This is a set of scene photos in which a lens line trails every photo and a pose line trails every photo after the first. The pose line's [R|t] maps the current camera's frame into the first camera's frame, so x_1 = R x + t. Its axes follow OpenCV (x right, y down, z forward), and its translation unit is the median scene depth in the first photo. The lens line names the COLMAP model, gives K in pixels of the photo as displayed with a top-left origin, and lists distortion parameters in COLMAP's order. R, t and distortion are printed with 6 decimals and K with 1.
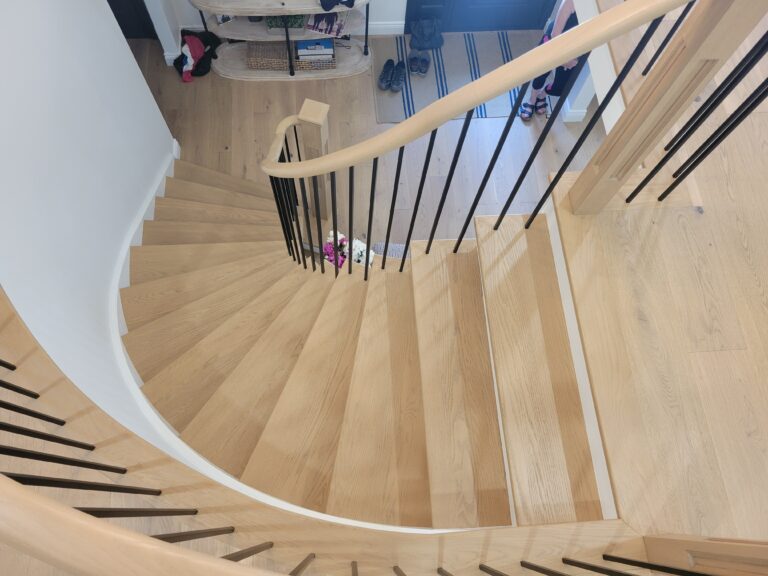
lens RADIAL K [[582.2, 0, 381.9], [0, 582.2, 287.0], [0, 0, 1]] dist [0.044477, -0.028772]
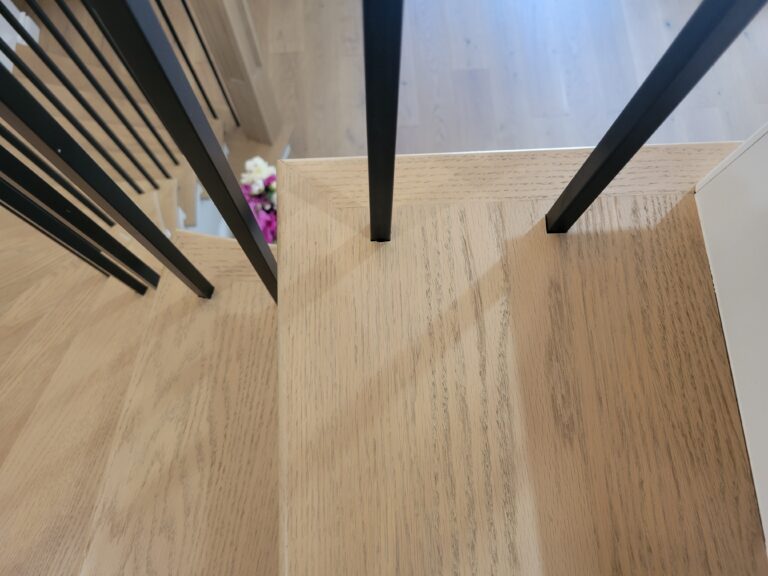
lens RADIAL K [[582.2, 0, 383.3], [0, 582.2, 288.8], [0, 0, 1]] dist [0.044477, -0.028772]
pose [[0.998859, -0.004240, -0.047575, 0.085121], [0.008883, 0.995165, 0.097813, -0.059149], [0.046930, -0.098124, 0.994067, 0.836489]]
